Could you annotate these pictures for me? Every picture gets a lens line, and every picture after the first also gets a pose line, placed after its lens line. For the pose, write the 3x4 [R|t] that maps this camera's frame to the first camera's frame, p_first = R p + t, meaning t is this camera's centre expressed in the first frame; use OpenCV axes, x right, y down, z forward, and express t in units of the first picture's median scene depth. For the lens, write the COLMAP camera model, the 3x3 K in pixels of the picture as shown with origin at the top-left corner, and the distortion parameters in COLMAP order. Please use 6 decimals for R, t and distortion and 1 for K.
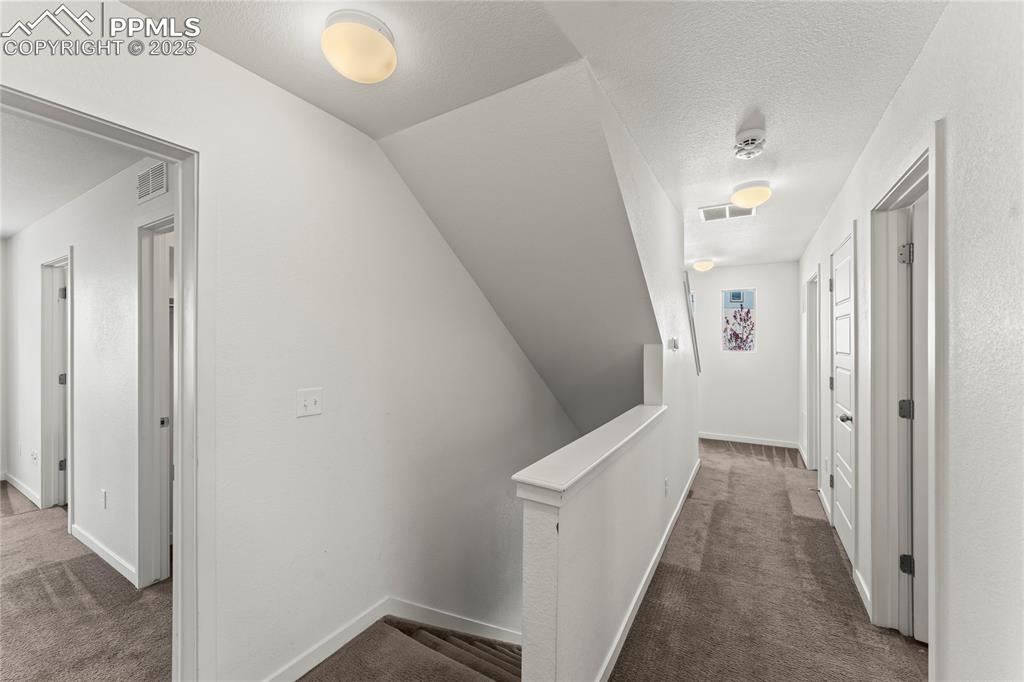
lens RADIAL K [[406.4, 0, 510.8], [0, 406.4, 340.5], [0, 0, 1]] dist [-0.001096, -0.000127]
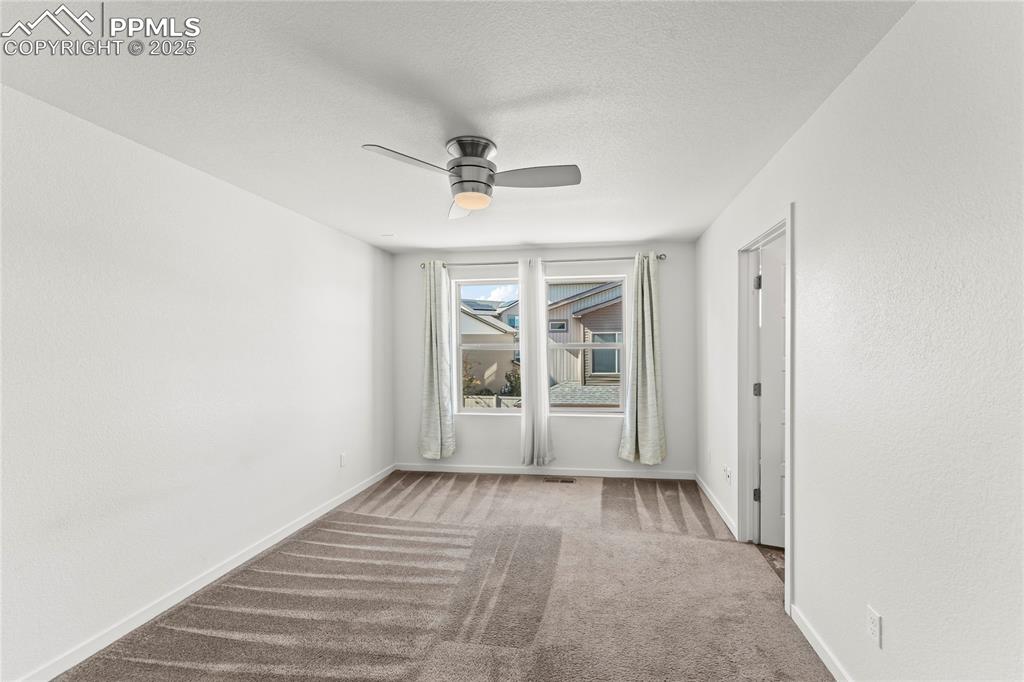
lens RADIAL K [[406.4, 0, 512.0], [0, 406.4, 344.1], [0, 0, 1]] dist [-0.001096, -0.000127]
pose [[0.322502, -0.005751, -0.946551, -0.514593], [0.008615, 0.999958, -0.003140, 0.003183], [0.946530, -0.007142, 0.322538, 0.288479]]
